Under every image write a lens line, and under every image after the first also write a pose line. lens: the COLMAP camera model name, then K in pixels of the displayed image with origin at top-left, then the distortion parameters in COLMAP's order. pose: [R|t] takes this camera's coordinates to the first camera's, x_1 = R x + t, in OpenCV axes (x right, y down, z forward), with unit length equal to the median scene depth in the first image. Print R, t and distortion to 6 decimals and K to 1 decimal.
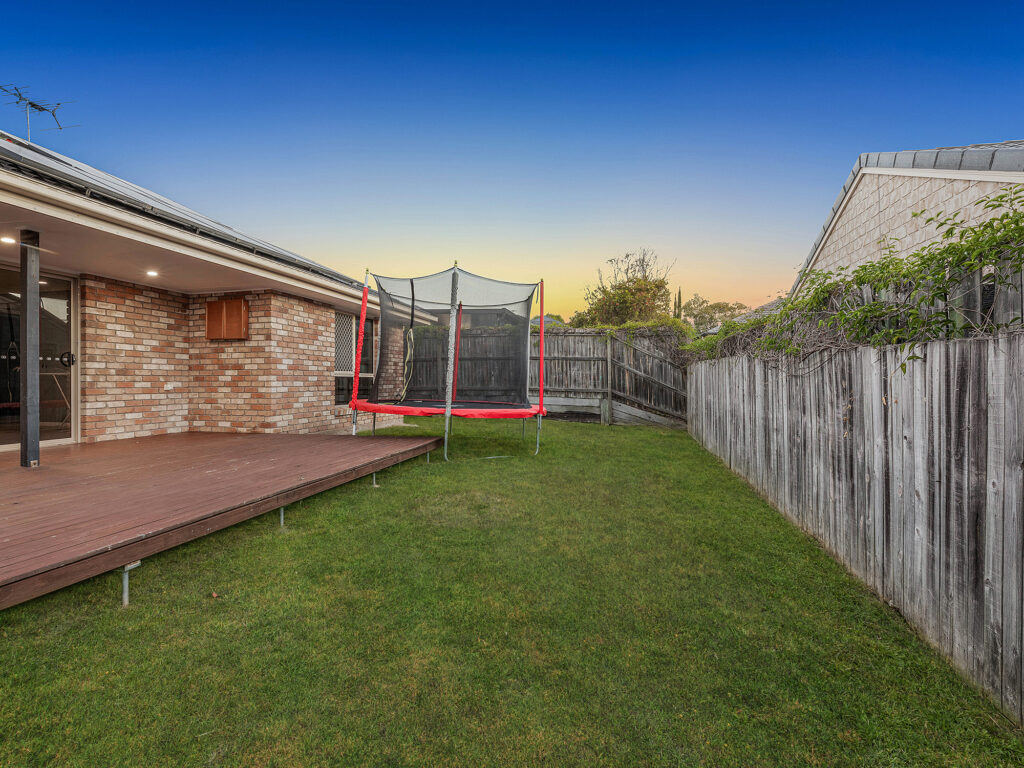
lens RADIAL K [[465.5, 0, 512.7], [0, 465.5, 381.7], [0, 0, 1]] dist [-0.002307, 0.000920]
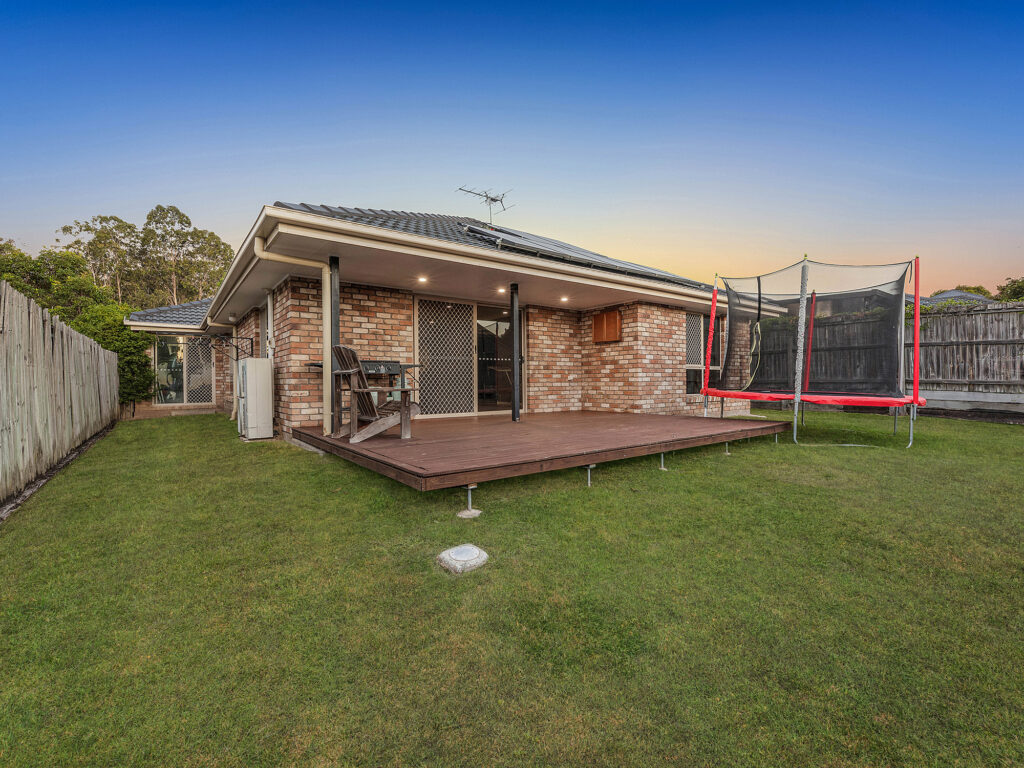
lens RADIAL K [[465.5, 0, 518.6], [0, 465.5, 382.7], [0, 0, 1]] dist [-0.002307, 0.000920]
pose [[0.772282, -0.001859, -0.635277, 0.037456], [0.005078, 0.999982, 0.003246, 0.020618], [0.635260, -0.005733, 0.772277, -0.189850]]
